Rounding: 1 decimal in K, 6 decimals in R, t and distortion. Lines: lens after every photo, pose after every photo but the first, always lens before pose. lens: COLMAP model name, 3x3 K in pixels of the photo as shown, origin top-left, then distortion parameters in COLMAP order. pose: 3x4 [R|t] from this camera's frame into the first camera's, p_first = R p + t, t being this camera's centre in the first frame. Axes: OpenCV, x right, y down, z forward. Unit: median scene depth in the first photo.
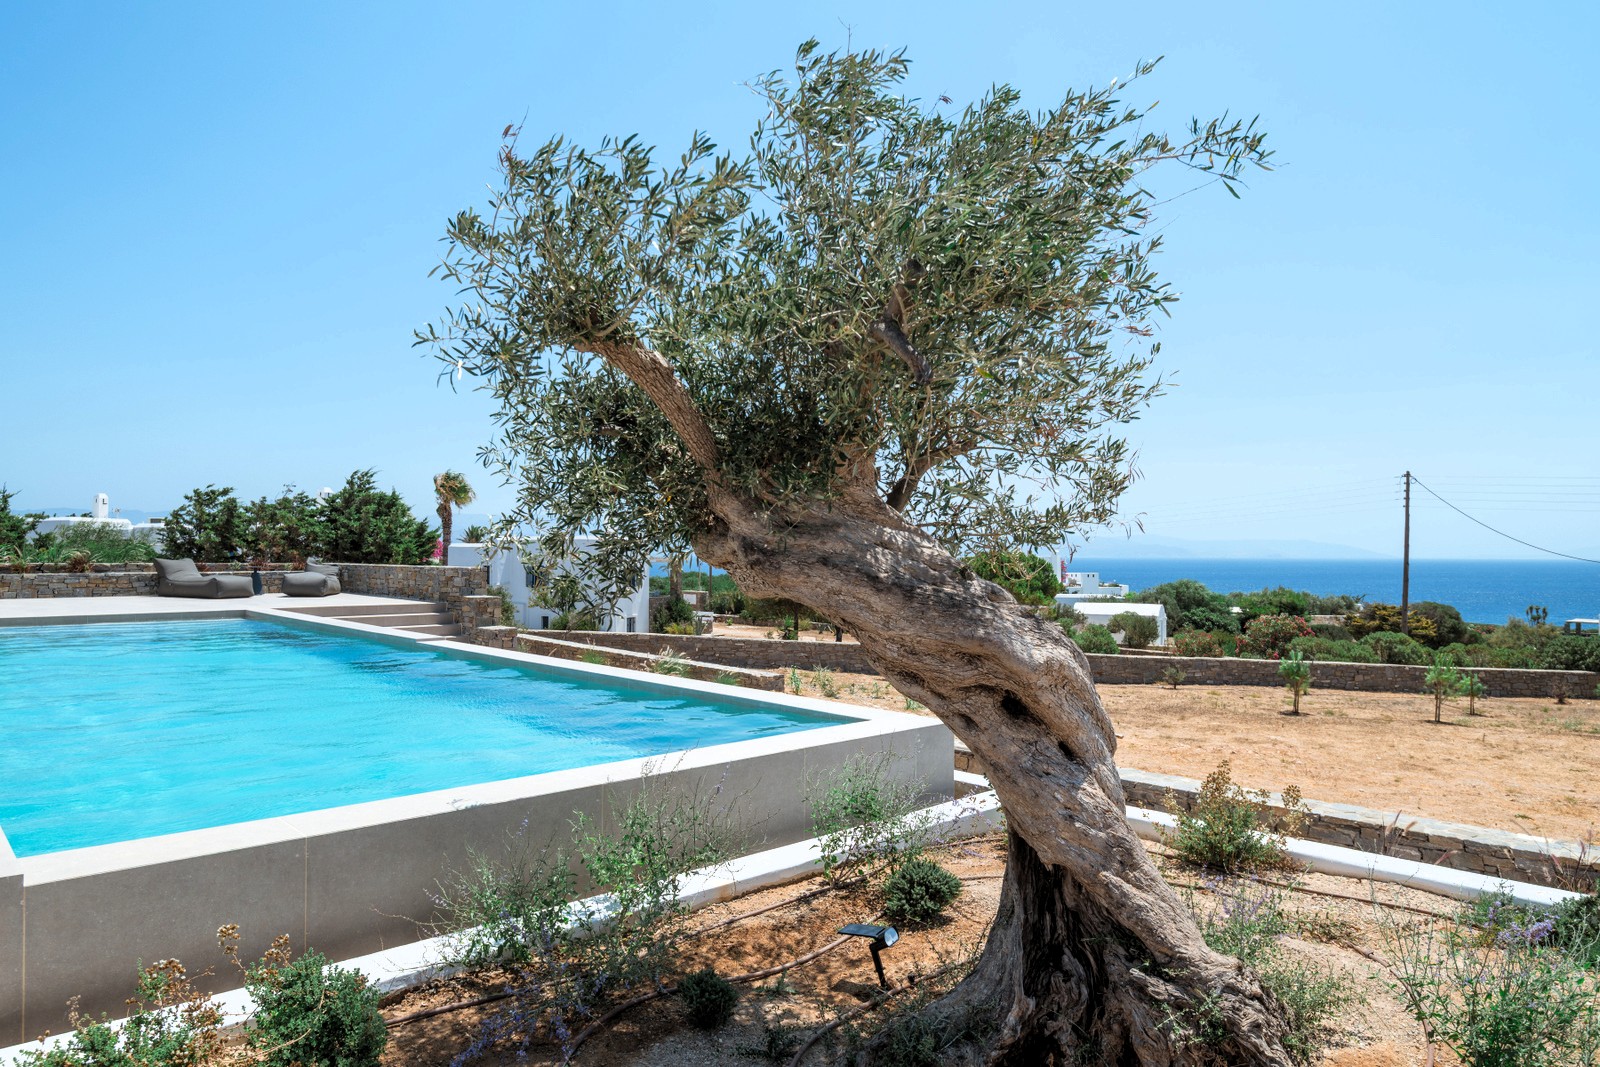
lens RADIAL K [[1002.0, 0, 796.9], [0, 1002.0, 525.7], [0, 0, 1]] dist [-0.004857, -0.001301]
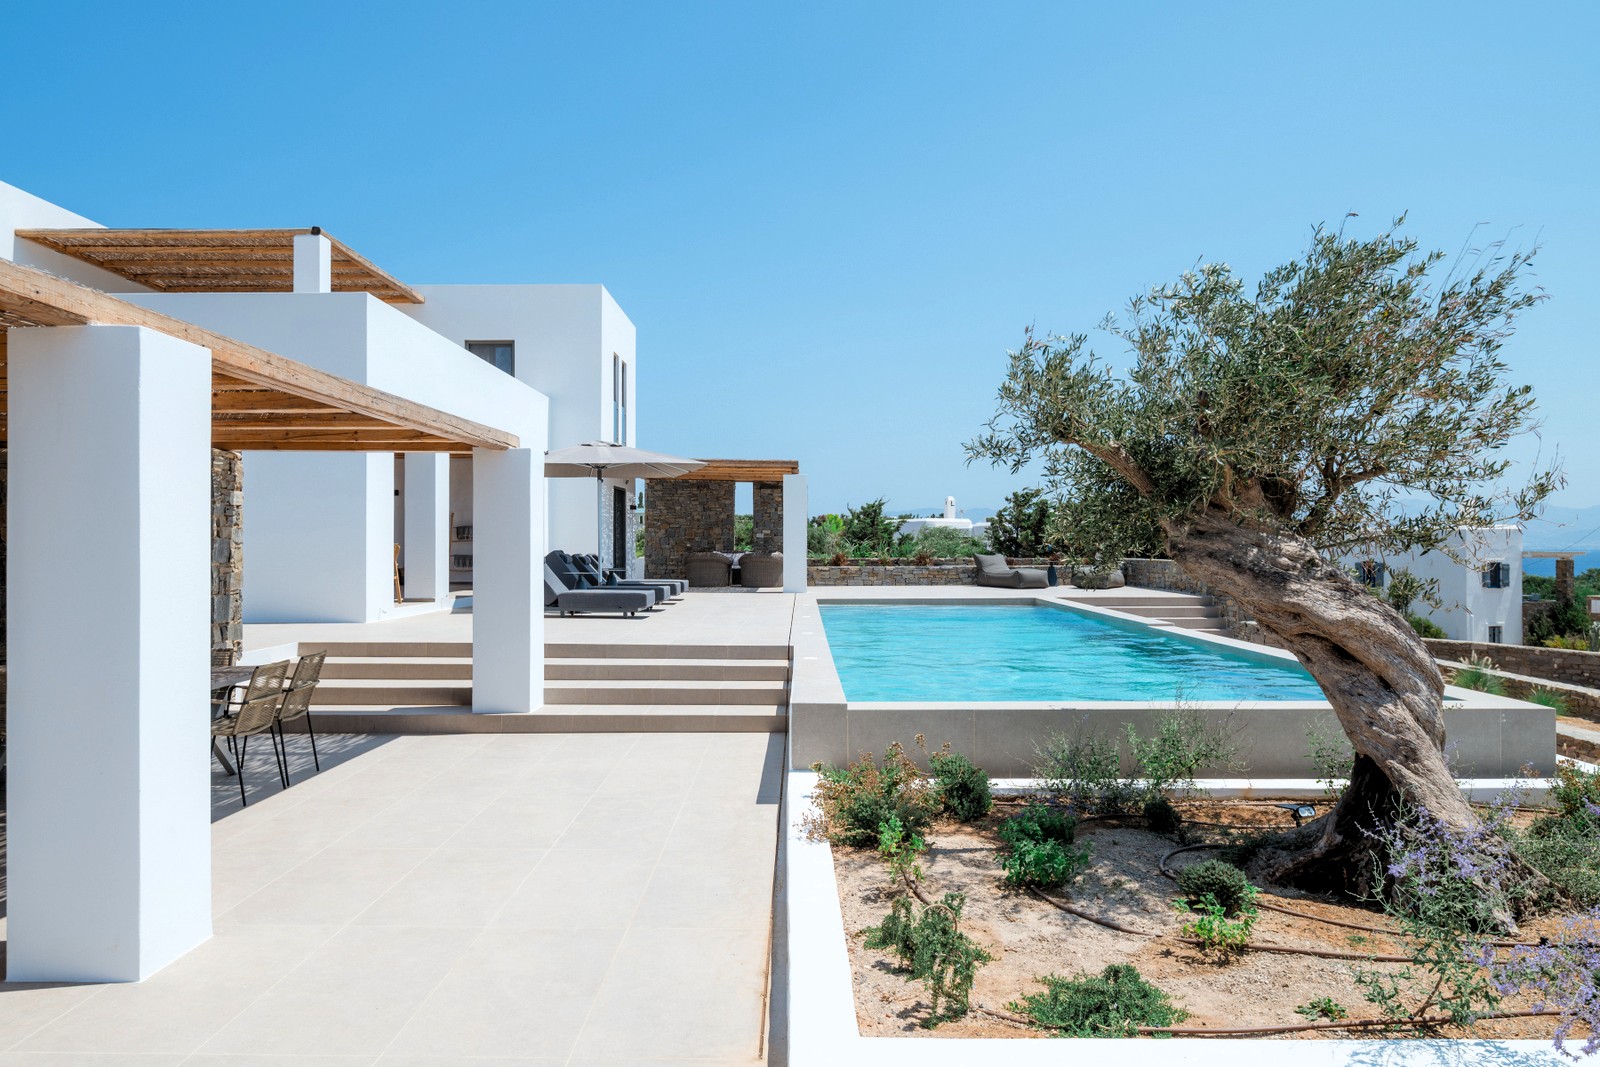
lens RADIAL K [[1074.2, 0, 798.6], [0, 1074.2, 545.3], [0, 0, 1]] dist [-0.001156, -0.004226]
pose [[0.731925, -0.007720, -0.681342, 0.082102], [0.024708, 0.999579, 0.015216, -0.002689], [0.680937, -0.027971, 0.731807, -0.084739]]
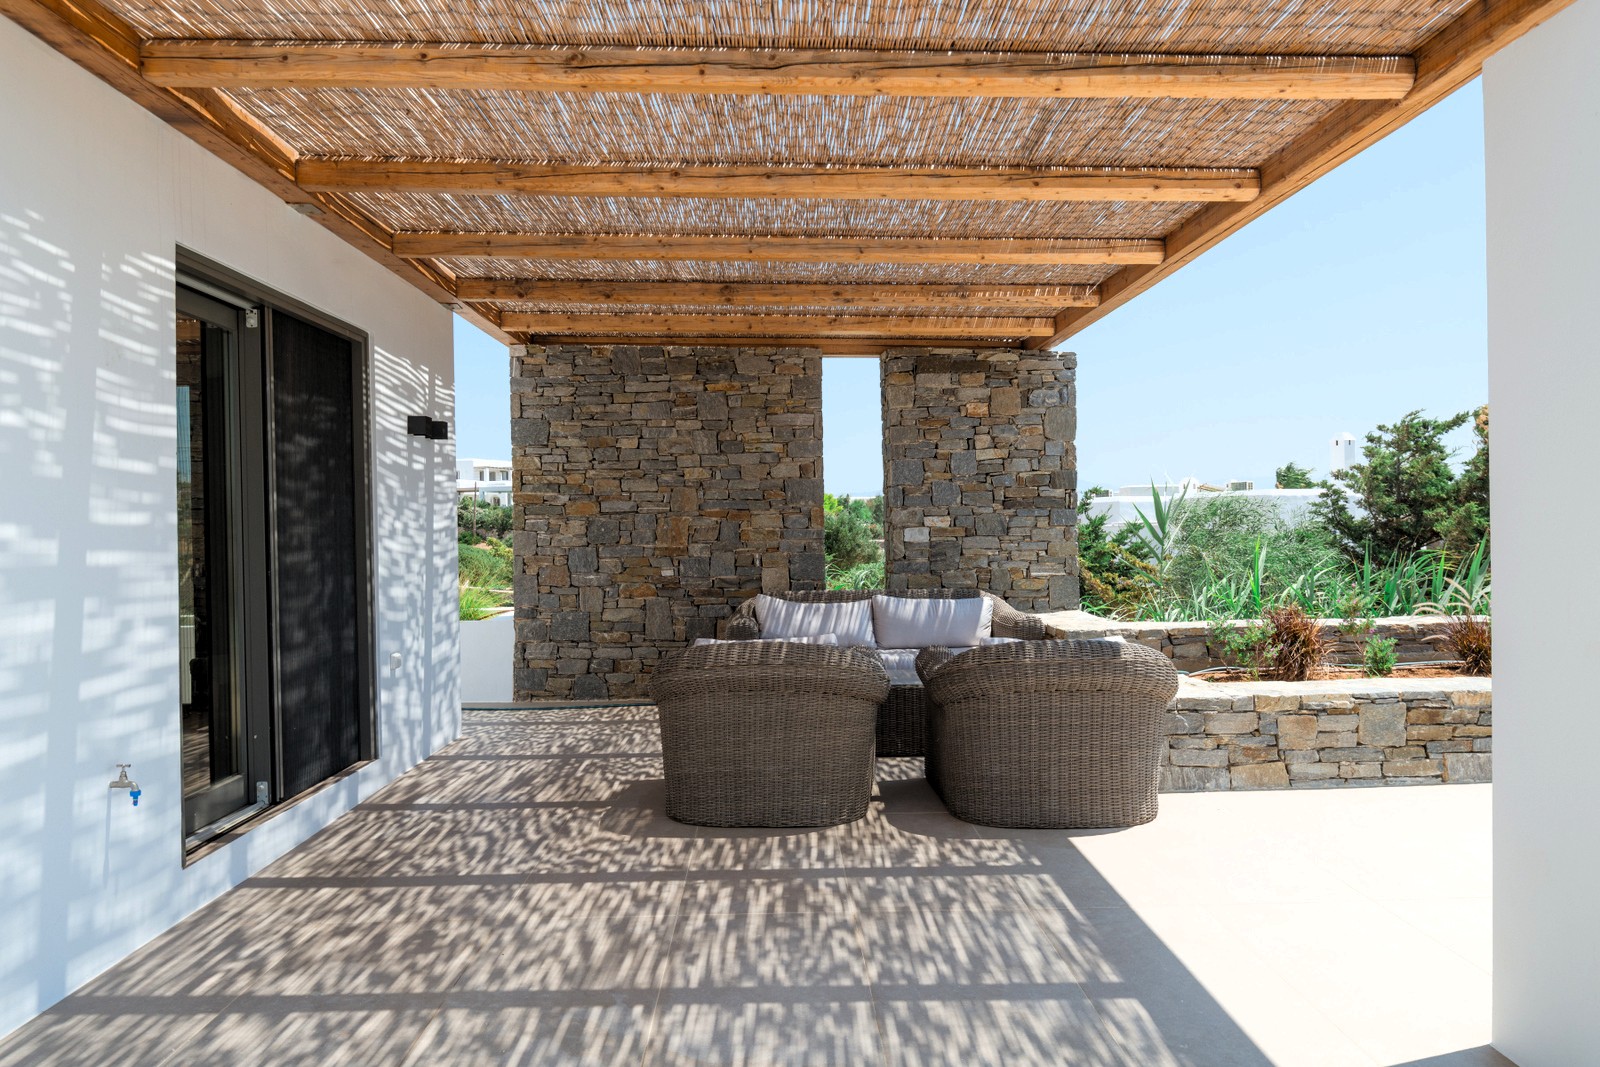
lens RADIAL K [[1074.2, 0, 794.9], [0, 1074.2, 528.9], [0, 0, 1]] dist [-0.001156, -0.004226]
pose [[0.747956, -0.016529, -0.663542, -0.740393], [0.039855, 0.999004, 0.020040, -0.007924], [0.662550, -0.041435, 0.747870, 0.631675]]
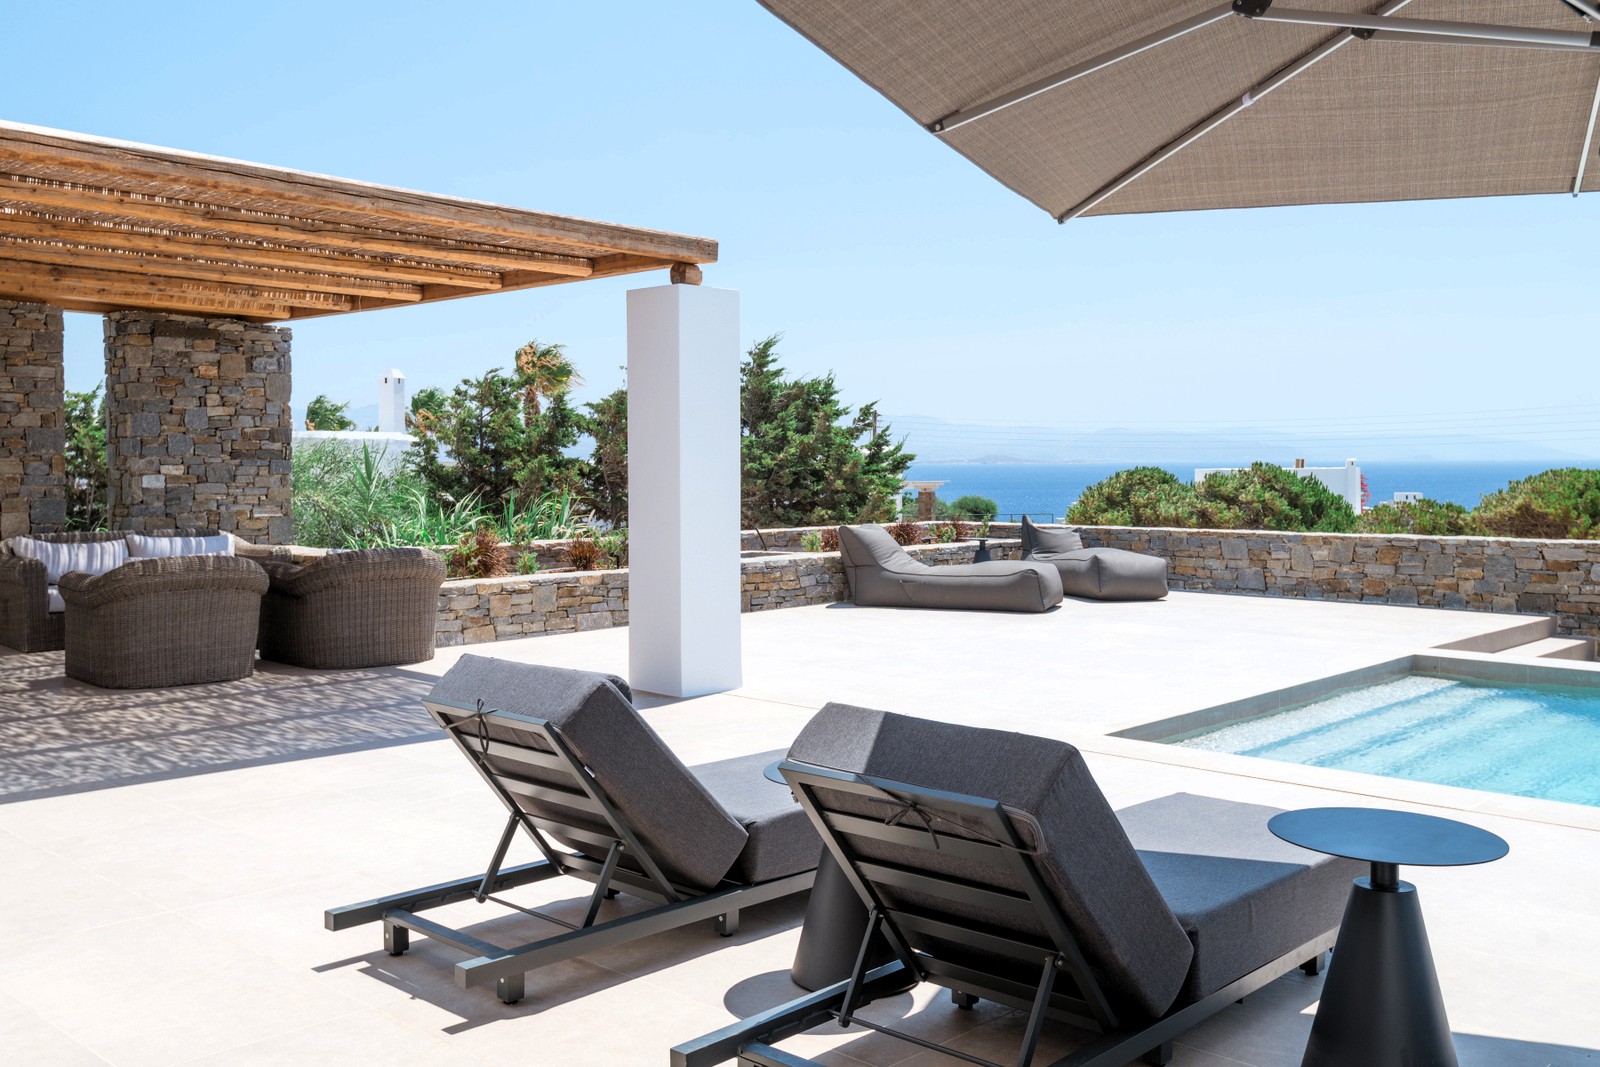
lens RADIAL K [[1462.9, 0, 808.5], [0, 1462.9, 529.2], [0, 0, 1]] dist [-0.007182, 0.000000]
pose [[0.998712, -0.011451, 0.049427, -0.730447], [0.007652, 0.997050, 0.076376, -0.021627], [-0.050156, -0.075899, 0.995853, 0.313264]]
